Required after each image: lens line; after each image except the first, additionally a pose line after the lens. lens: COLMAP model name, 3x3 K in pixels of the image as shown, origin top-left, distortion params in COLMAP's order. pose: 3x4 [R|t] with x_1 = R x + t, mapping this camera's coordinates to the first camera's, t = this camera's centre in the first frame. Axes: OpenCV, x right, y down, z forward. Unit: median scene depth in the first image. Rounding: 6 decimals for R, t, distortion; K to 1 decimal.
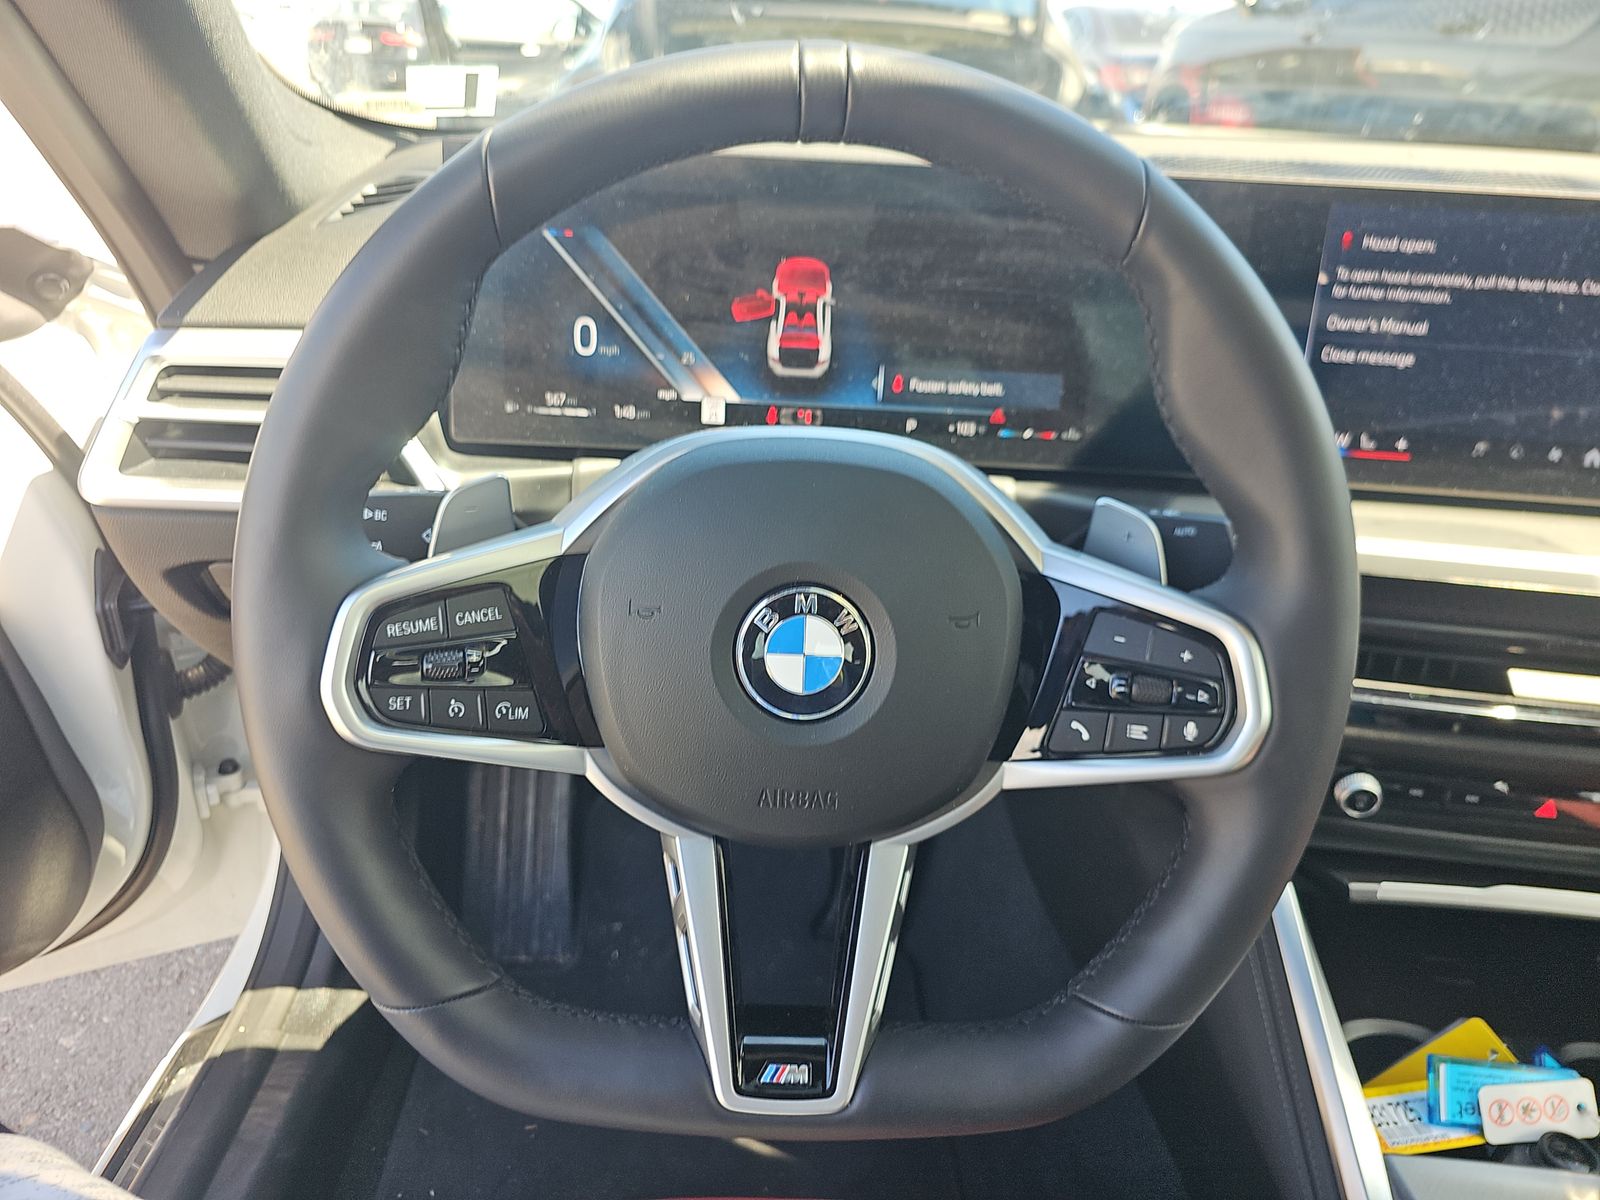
lens RADIAL K [[1070.3, 0, 799.9], [0, 1070.3, 568.4], [0, 0, 1]] dist [0.012403, -0.026792]
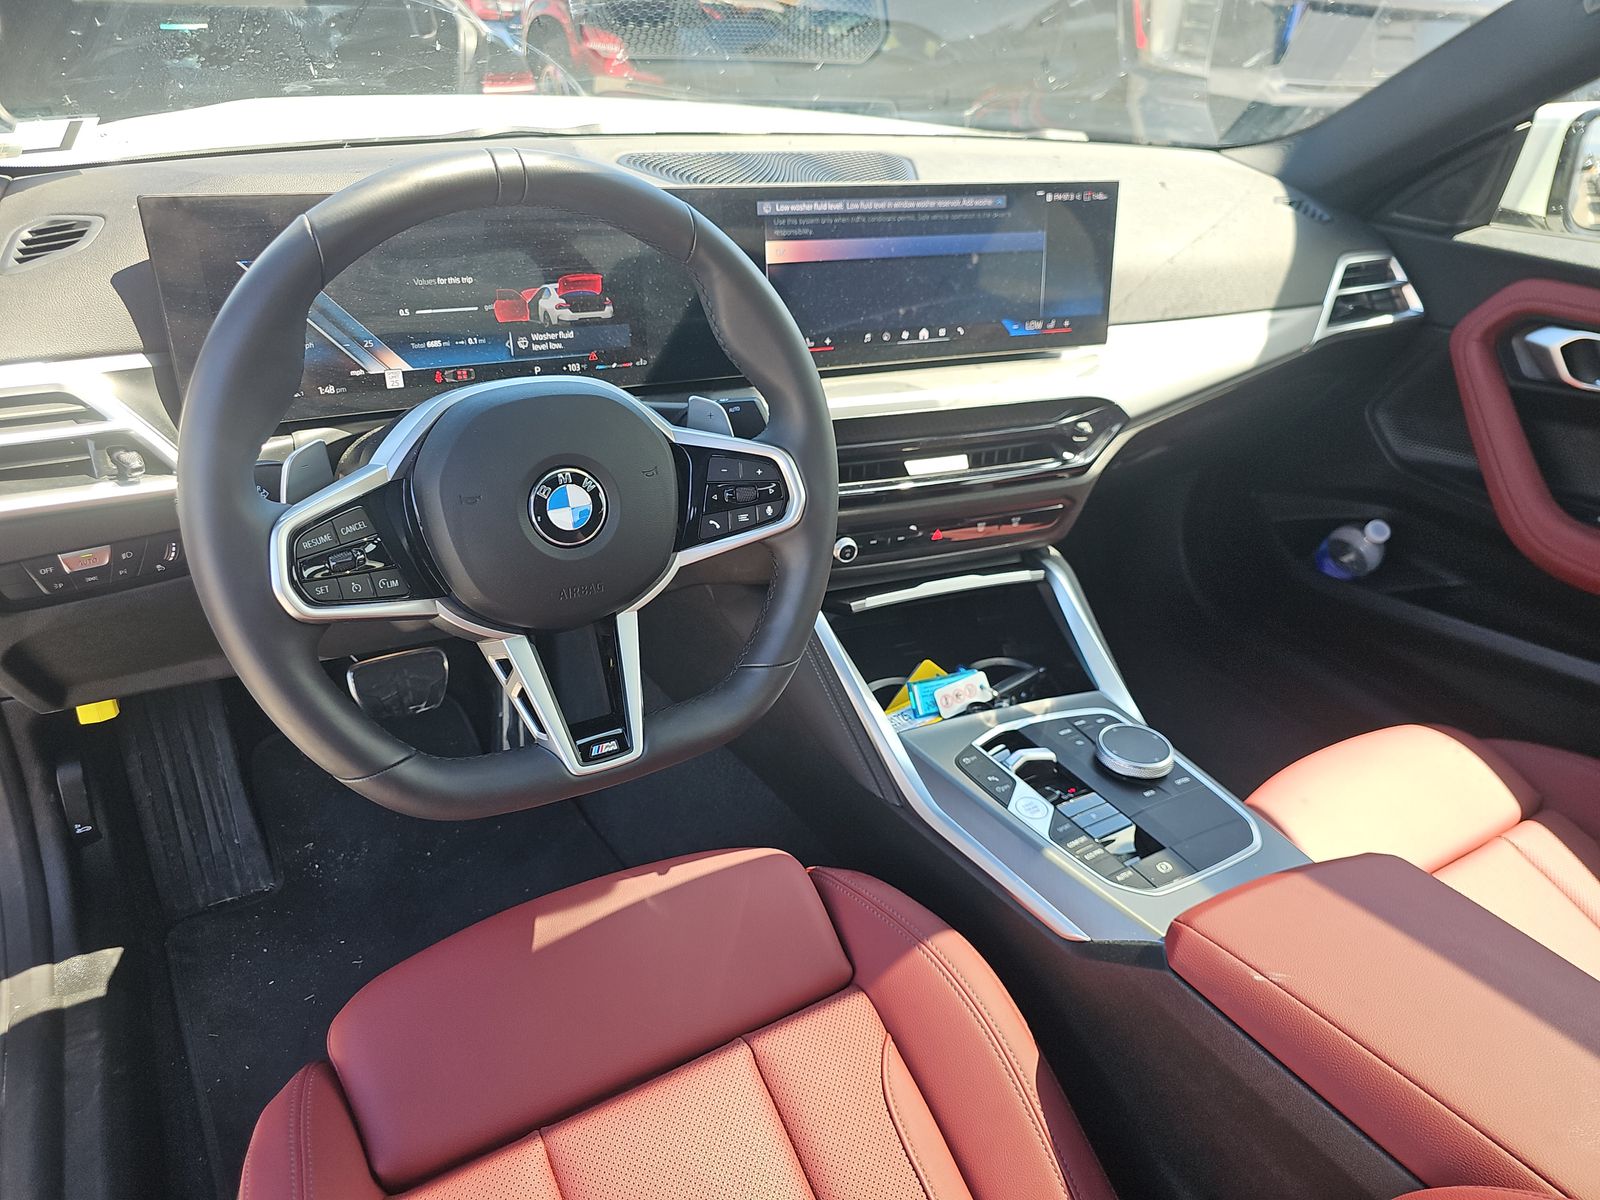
lens RADIAL K [[1070.3, 0, 799.9], [0, 1070.3, 568.4], [0, 0, 1]] dist [0.012403, -0.026792]
pose [[0.864791, -0.221610, 0.450583, -0.329402], [0.191438, 0.975076, 0.112150, 0.036521], [-0.464207, -0.010727, 0.885662, -0.496254]]
